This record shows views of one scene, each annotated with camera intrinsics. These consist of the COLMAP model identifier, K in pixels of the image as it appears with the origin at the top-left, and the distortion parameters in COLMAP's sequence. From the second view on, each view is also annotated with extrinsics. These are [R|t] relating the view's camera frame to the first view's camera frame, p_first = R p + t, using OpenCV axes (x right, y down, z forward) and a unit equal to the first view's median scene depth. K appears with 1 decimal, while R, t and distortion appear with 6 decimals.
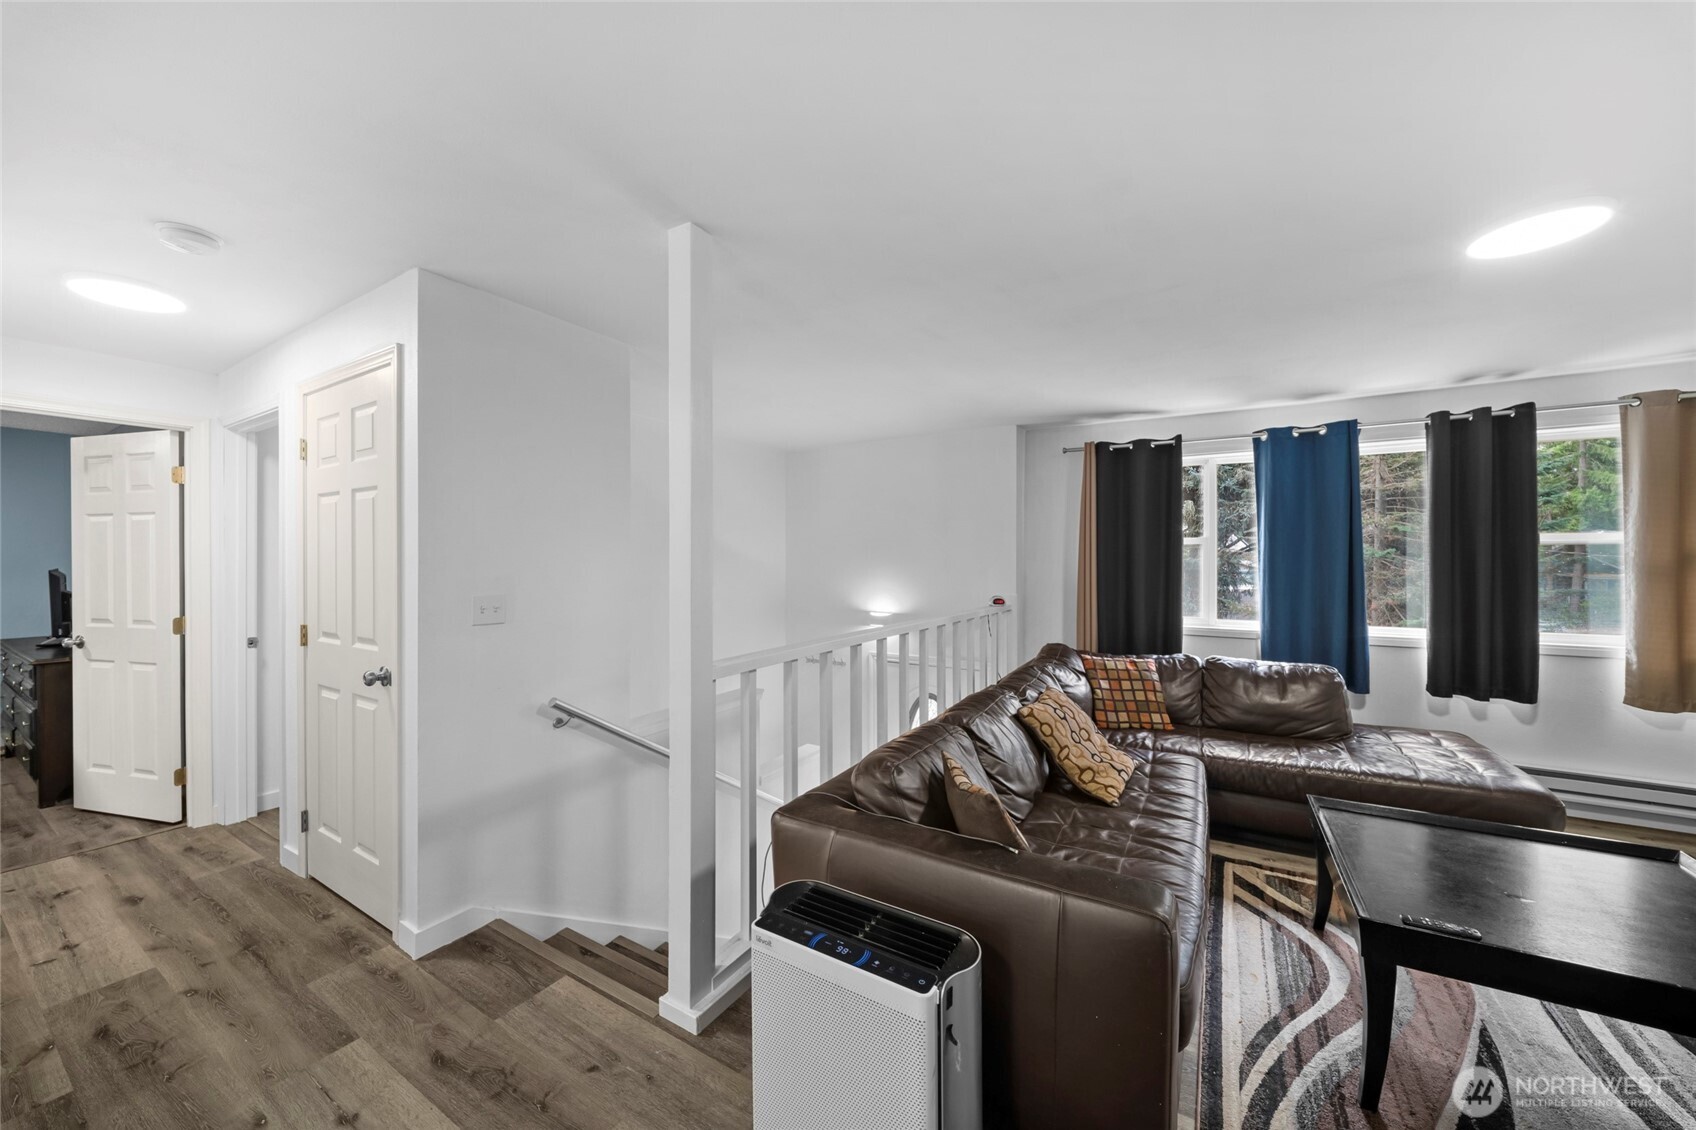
lens RADIAL K [[600.0, 0, 845.2], [0, 600.0, 558.2], [0, 0, 1]] dist [0.000558, -0.003656]
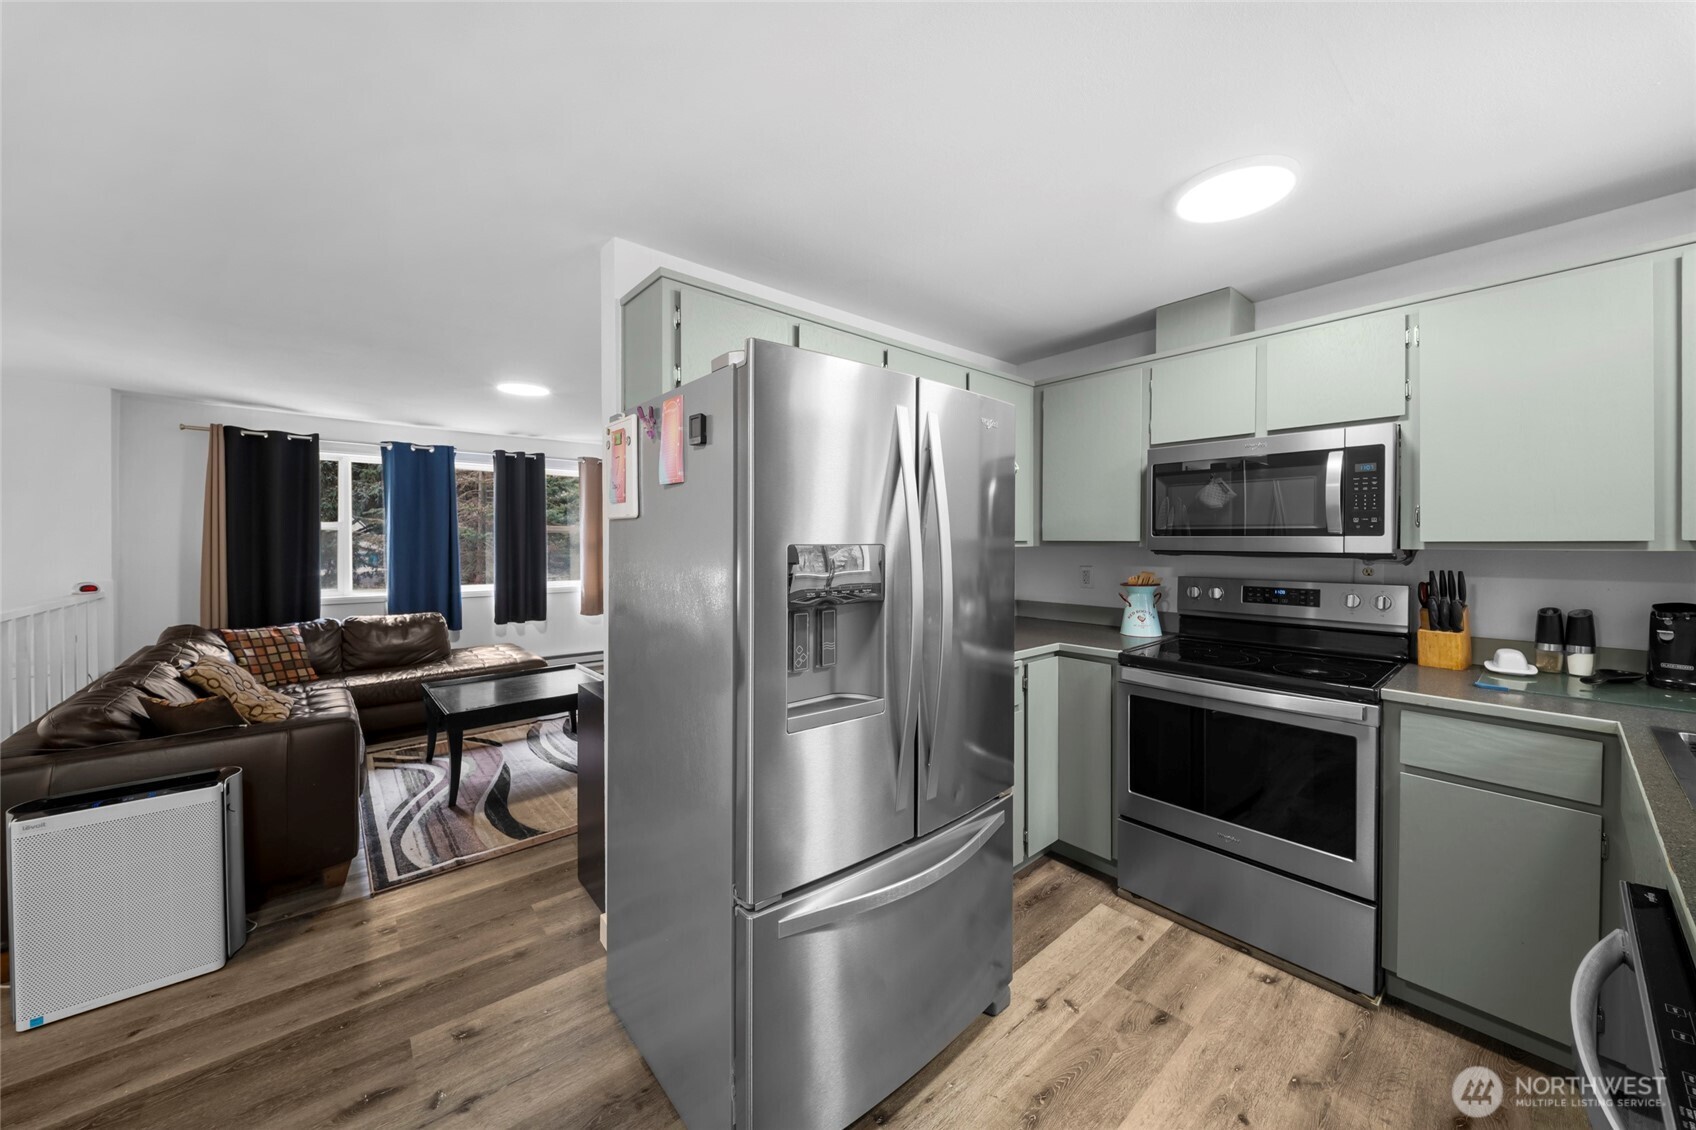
lens RADIAL K [[620.2, 0, 842.4], [0, 620.2, 544.7], [0, 0, 1]] dist [0.001341, -0.003992]
pose [[0.314085, -0.007137, 0.949368, -0.317582], [-0.001966, 0.999965, 0.008167, -0.002209], [-0.949393, -0.004432, 0.314060, -0.416856]]
